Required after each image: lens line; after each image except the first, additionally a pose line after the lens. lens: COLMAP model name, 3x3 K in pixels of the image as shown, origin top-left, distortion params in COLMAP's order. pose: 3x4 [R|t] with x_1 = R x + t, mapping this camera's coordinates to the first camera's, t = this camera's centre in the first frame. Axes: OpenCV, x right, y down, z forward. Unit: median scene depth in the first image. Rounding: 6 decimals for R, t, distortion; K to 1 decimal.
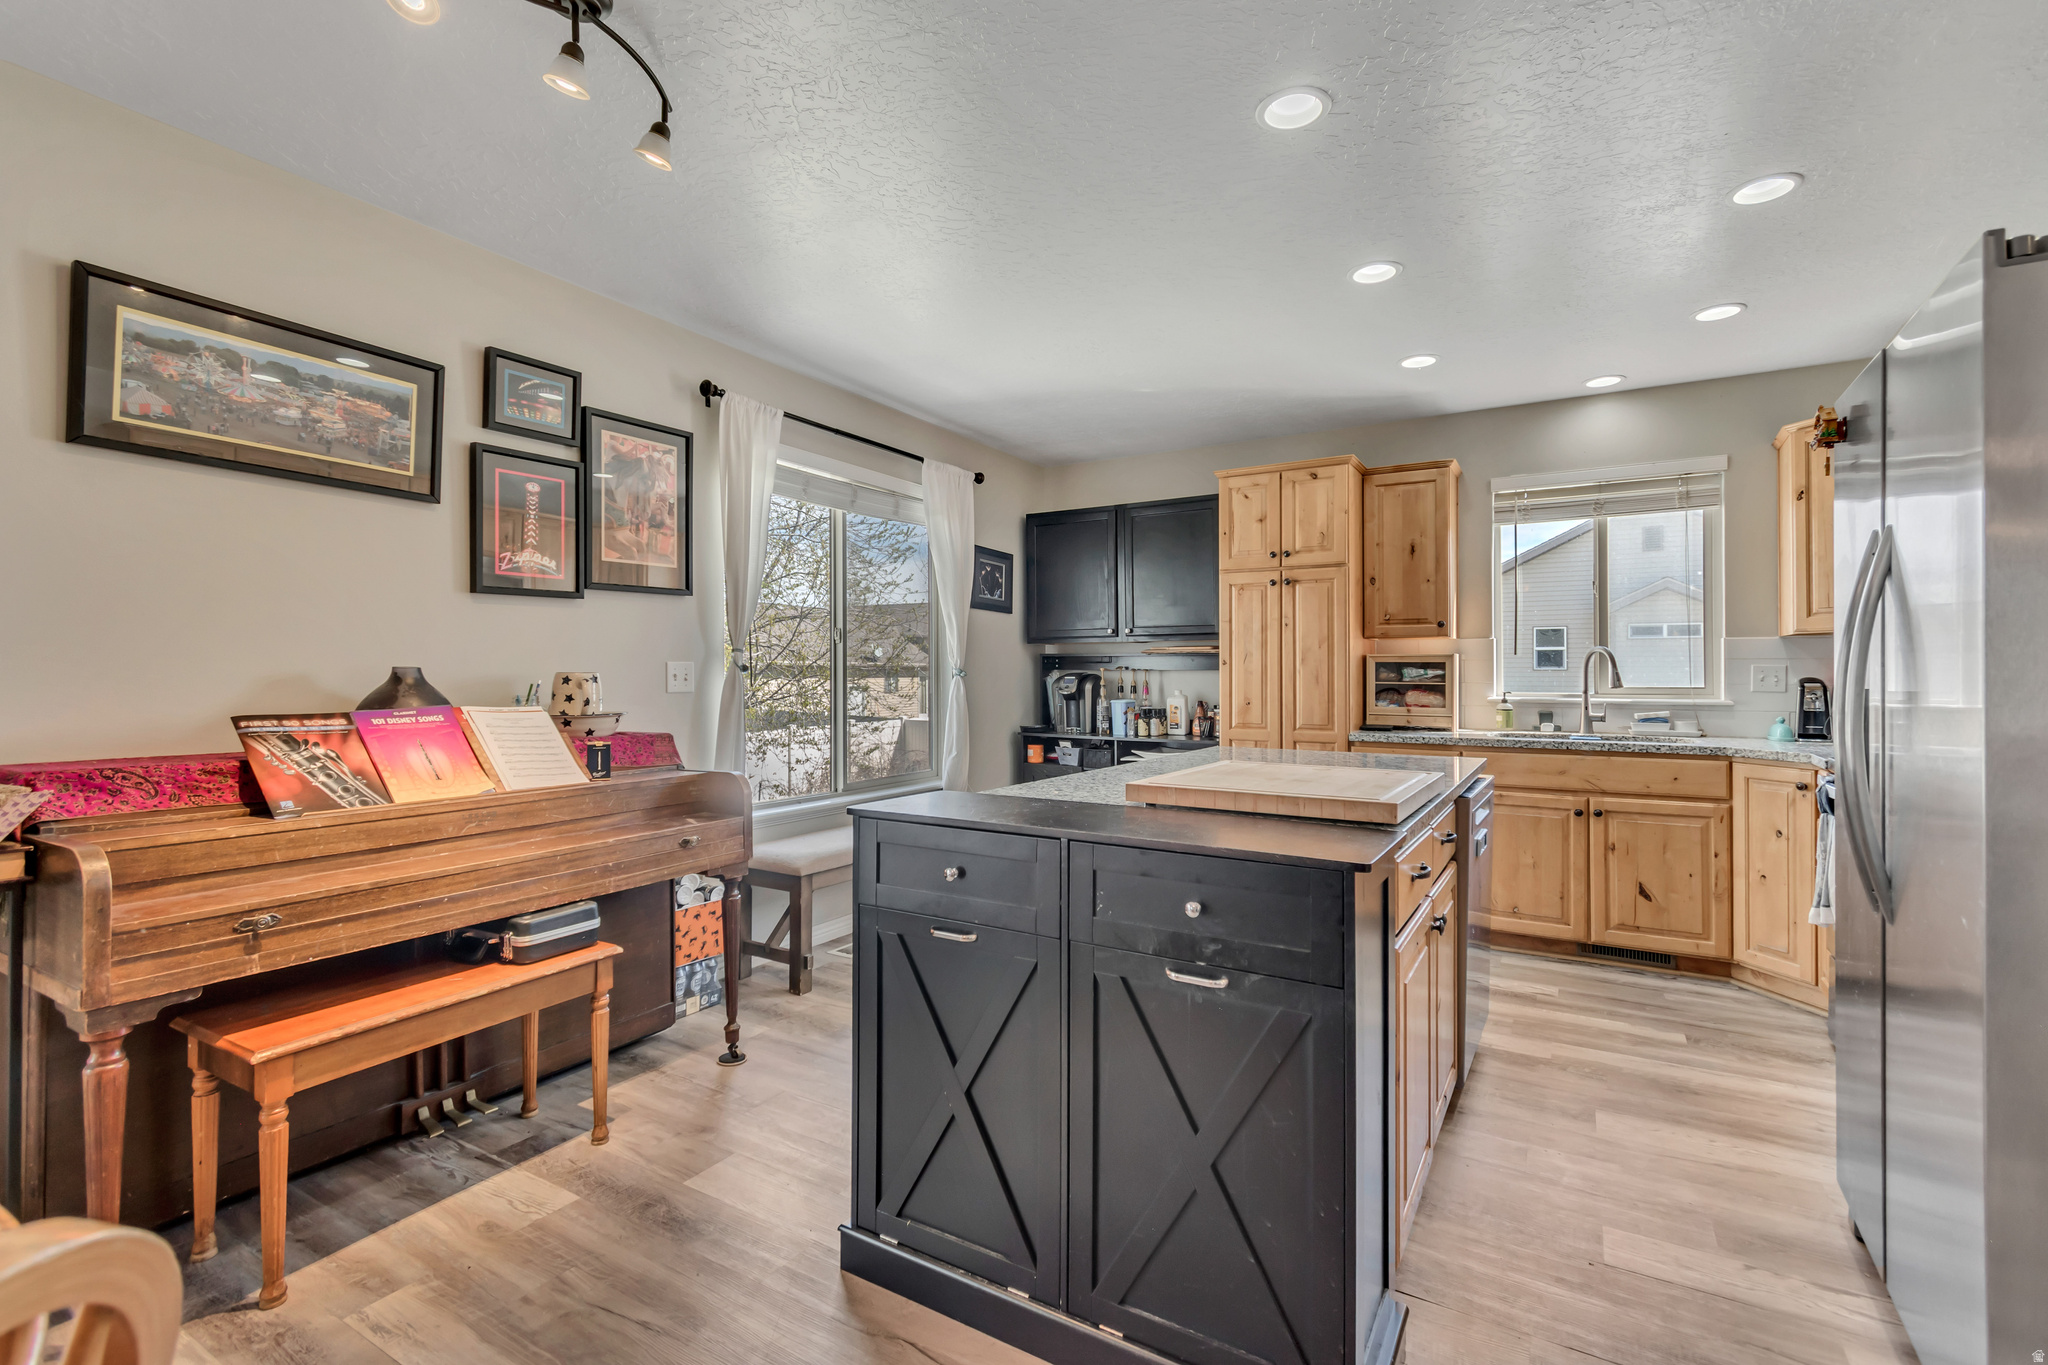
lens RADIAL K [[926.9, 0, 1024.0], [0, 926.9, 682.5], [0, 0, 1]] dist [0.004561, 0.000023]
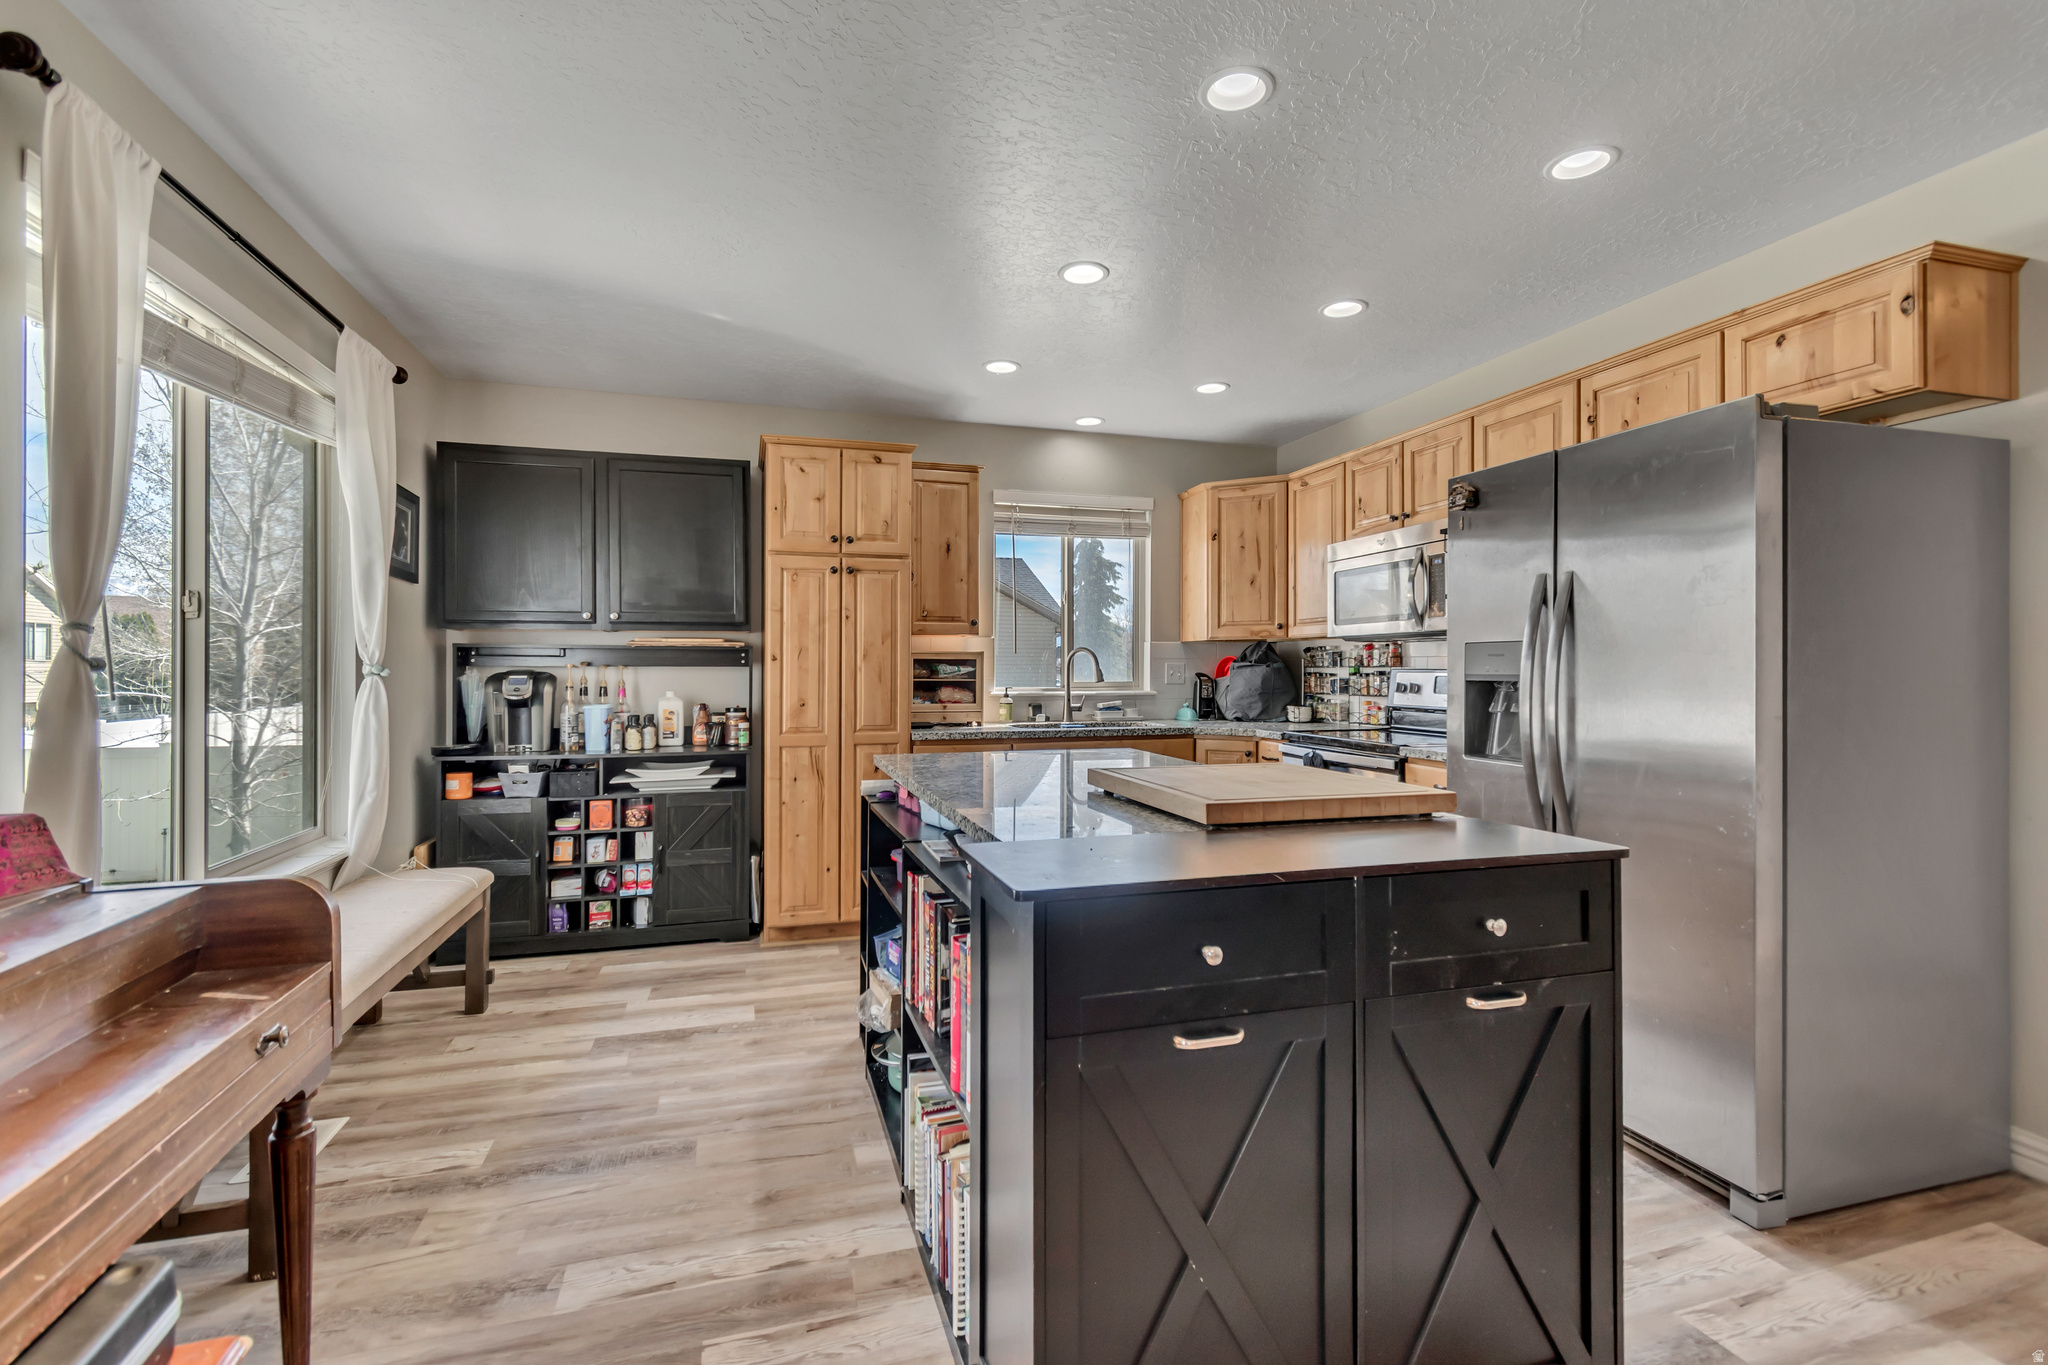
lens RADIAL K [[938.1, 0, 1036.4], [0, 938.1, 665.8], [0, 0, 1]] dist [0.001543, 0.000279]
pose [[0.656265, 0.001123, 0.754530, -0.290035], [0.008323, 0.999927, -0.008727, -0.004867], [-0.754485, 0.012007, 0.656208, 0.252665]]
